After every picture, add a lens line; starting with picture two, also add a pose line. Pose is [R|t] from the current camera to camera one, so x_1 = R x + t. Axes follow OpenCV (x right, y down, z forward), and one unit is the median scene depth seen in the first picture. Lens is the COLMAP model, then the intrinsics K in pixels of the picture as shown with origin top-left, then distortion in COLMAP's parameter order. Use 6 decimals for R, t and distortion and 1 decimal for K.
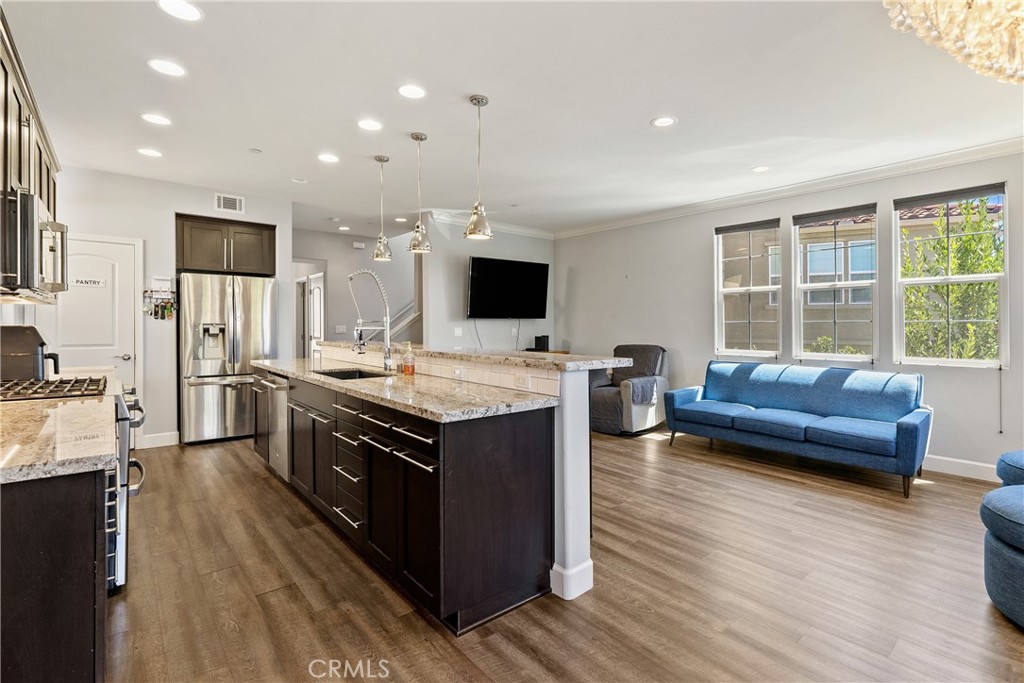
lens RADIAL K [[469.9, 0, 513.4], [0, 469.9, 328.9], [0, 0, 1]] dist [-0.002267, 0.000023]
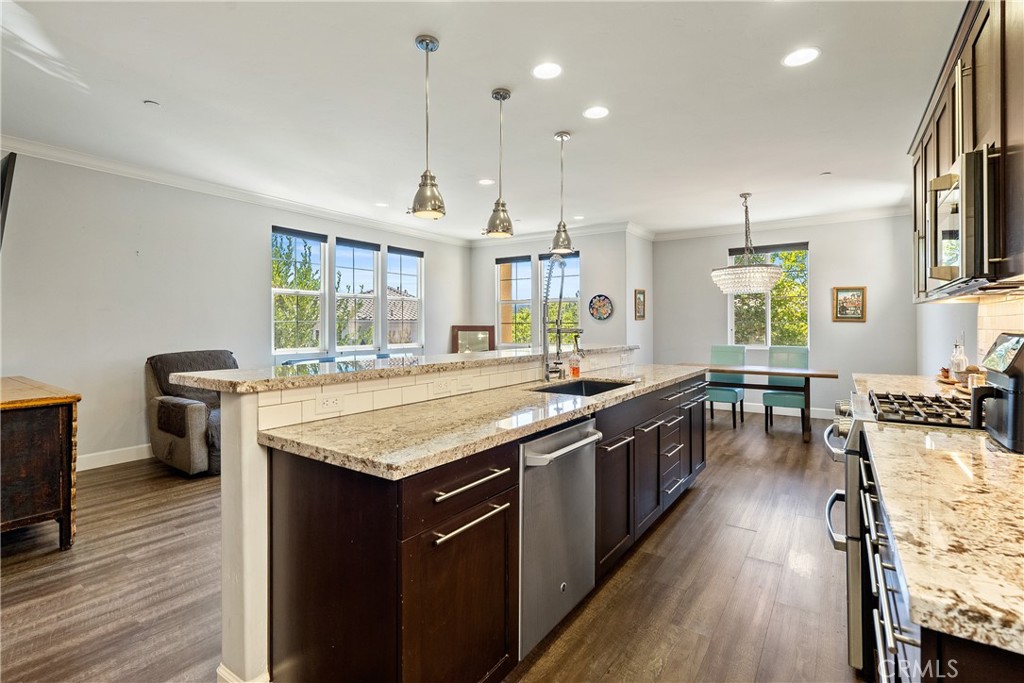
lens RADIAL K [[475.8, 0, 512.9], [0, 475.8, 320.4], [0, 0, 1]] dist [-0.002538, -0.000172]
pose [[-0.262768, 0.006023, 0.964840, -0.840366], [0.003496, 0.999980, -0.005290, -0.012437], [-0.964853, 0.001983, -0.262784, 1.011613]]
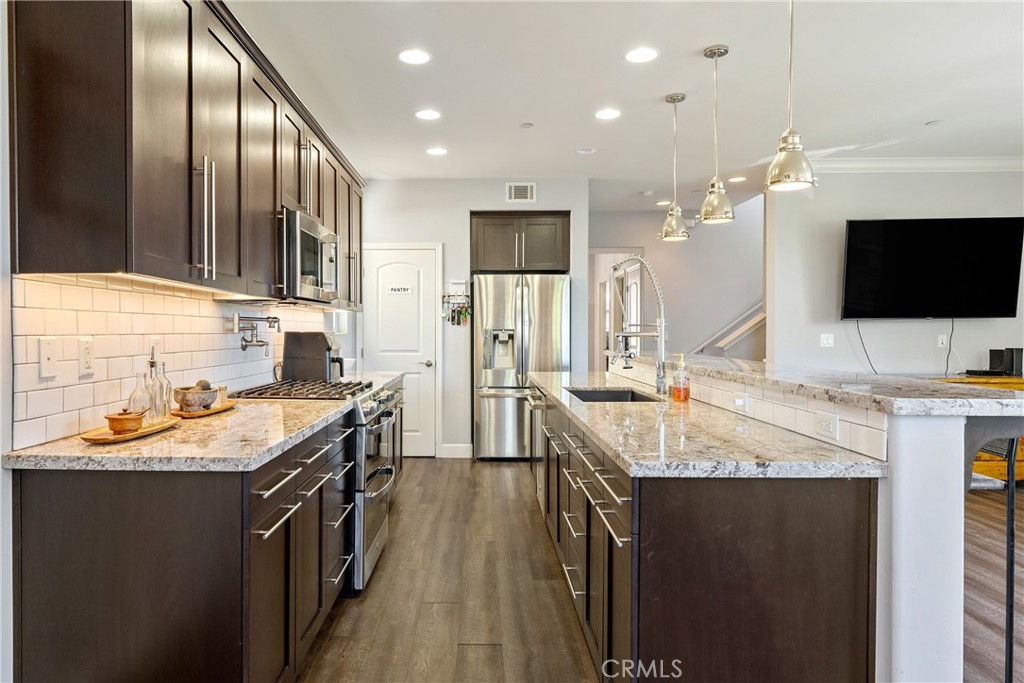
lens RADIAL K [[615.2, 0, 483.2], [0, 615.2, 346.5], [0, 0, 1]] dist [0.002218, 0.000945]
pose [[0.761473, 0.013038, -0.648066, 0.105657], [-0.001863, 0.999838, 0.017926, 0.000507], [0.648194, -0.012443, 0.761373, 0.086509]]
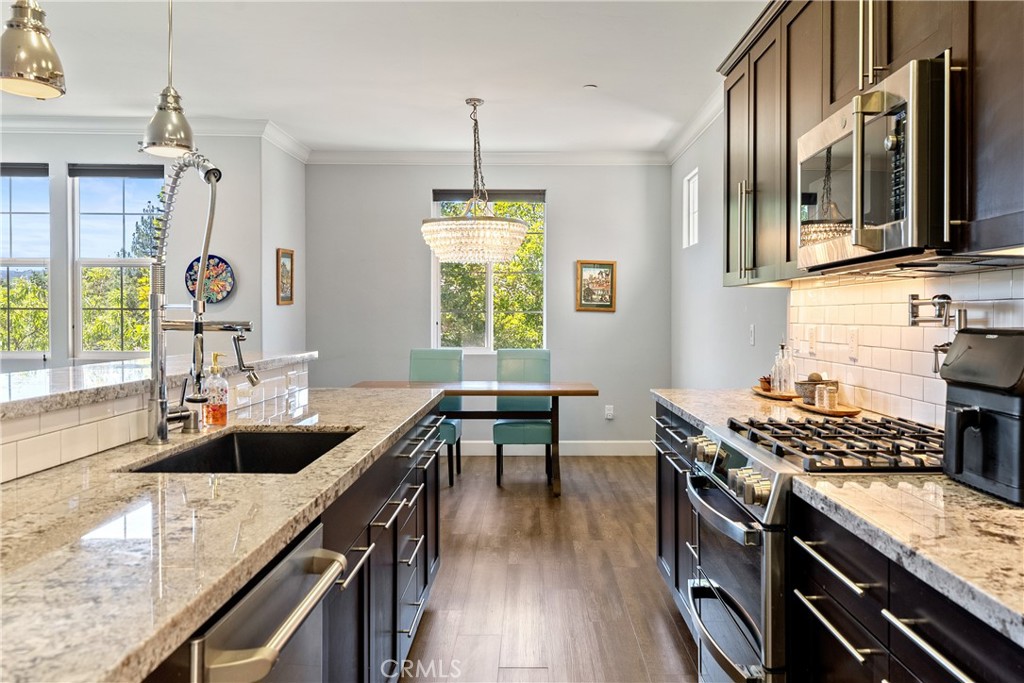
lens RADIAL K [[806.6, 0, 540.8], [0, 806.6, 324.0], [0, 0, 1]] dist [-0.001412, 0.003383]
pose [[-0.772516, -0.014441, 0.634831, -0.702979], [-0.006338, 0.999867, 0.015032, -0.011410], [-0.634963, 0.007589, -0.772505, 1.022830]]
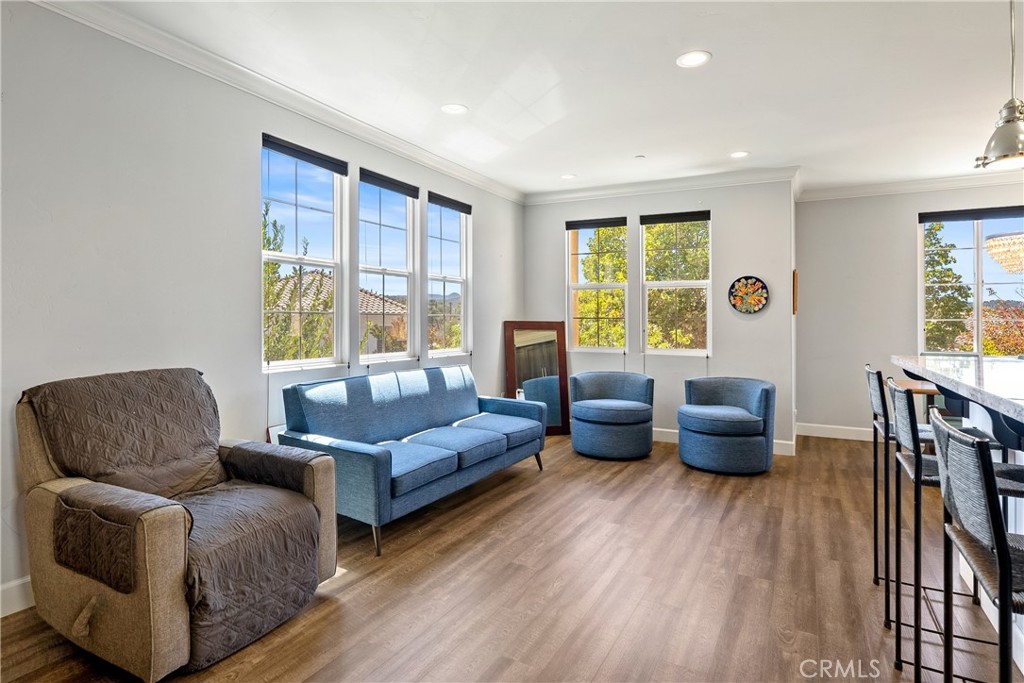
lens RADIAL K [[555.2, 0, 512.8], [0, 555.2, 315.4], [0, 0, 1]] dist [0.002708, 0.000596]
pose [[-0.369165, 0.003286, 0.929358, -0.325454], [-0.003968, 0.999979, -0.005112, -0.010195], [-0.929355, -0.005575, -0.369144, 1.257701]]
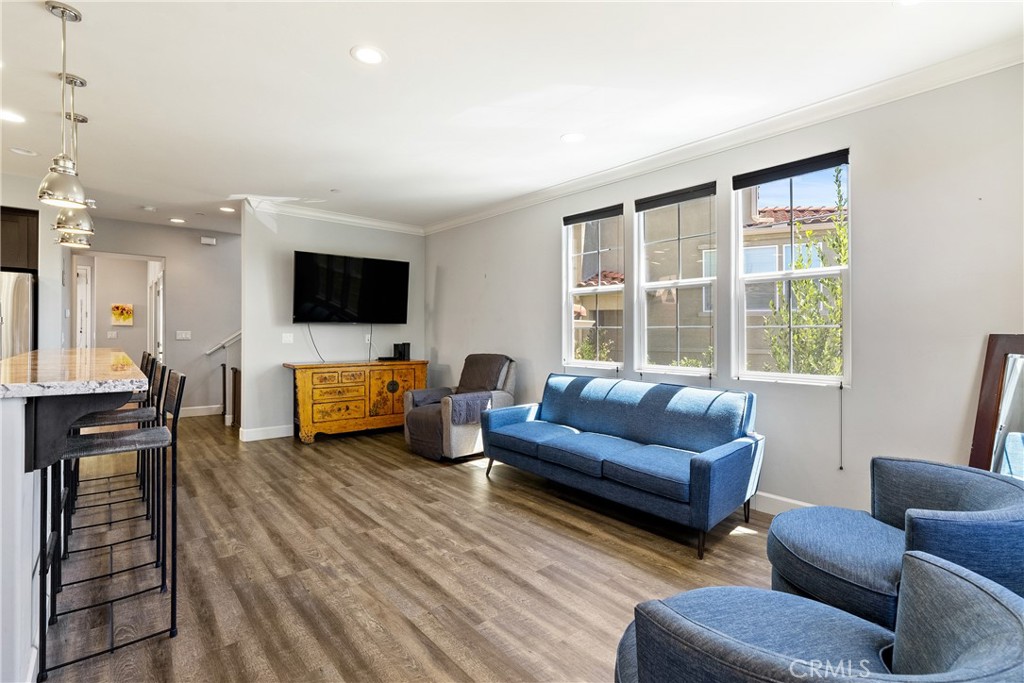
lens RADIAL K [[462.9, 0, 511.0], [0, 462.9, 336.8], [0, 0, 1]] dist [-0.003576, -0.000344]
pose [[0.999927, 0.003751, 0.011514, 0.418745], [-0.003757, 0.999993, 0.000529, 0.002241], [-0.011512, -0.000572, 0.999934, 0.206391]]
